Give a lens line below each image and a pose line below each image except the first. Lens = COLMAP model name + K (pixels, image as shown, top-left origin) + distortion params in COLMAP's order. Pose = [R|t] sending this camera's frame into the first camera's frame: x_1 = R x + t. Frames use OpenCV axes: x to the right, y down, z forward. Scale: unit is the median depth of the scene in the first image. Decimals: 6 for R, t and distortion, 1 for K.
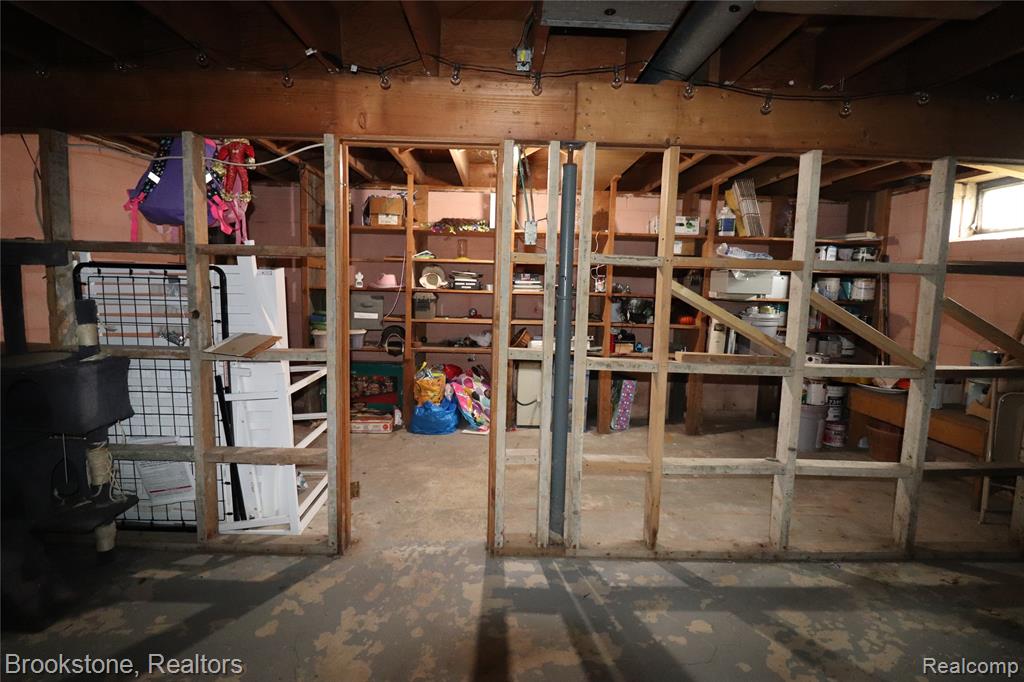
lens RADIAL K [[472.4, 0, 508.5], [0, 472.4, 327.5], [0, 0, 1]] dist [-0.004693, -0.011266]
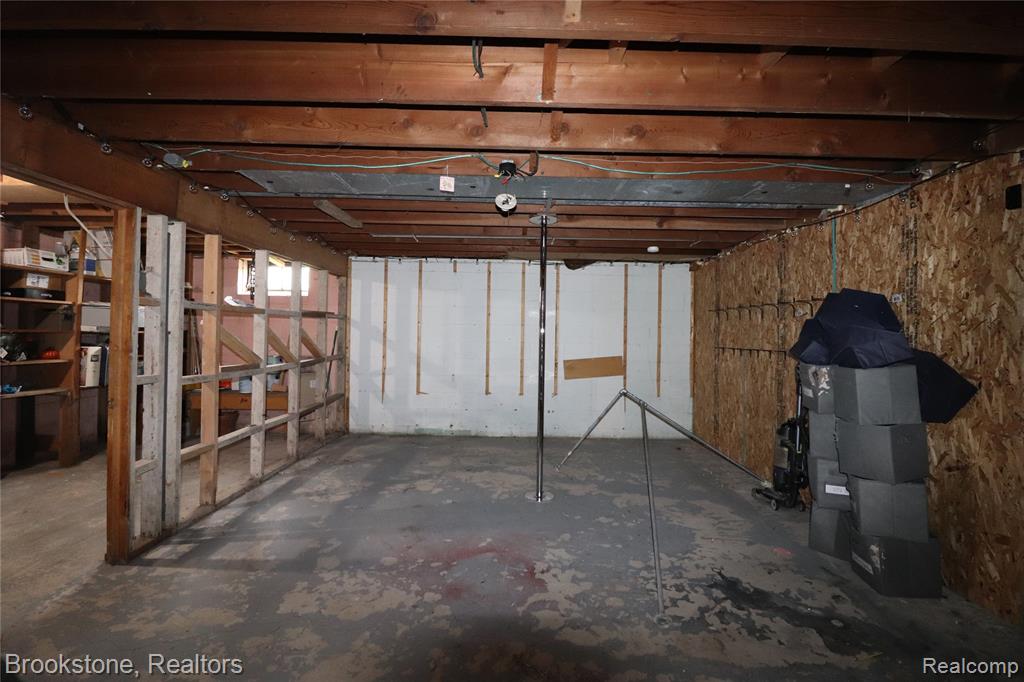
lens RADIAL K [[472.4, 0, 515.1], [0, 472.4, 337.8], [0, 0, 1]] dist [-0.004693, -0.011266]
pose [[0.012259, -0.040368, 0.999110, -1.129049], [0.076404, 0.996301, 0.039318, -0.028106], [-0.997002, 0.075854, 0.015298, 0.011255]]
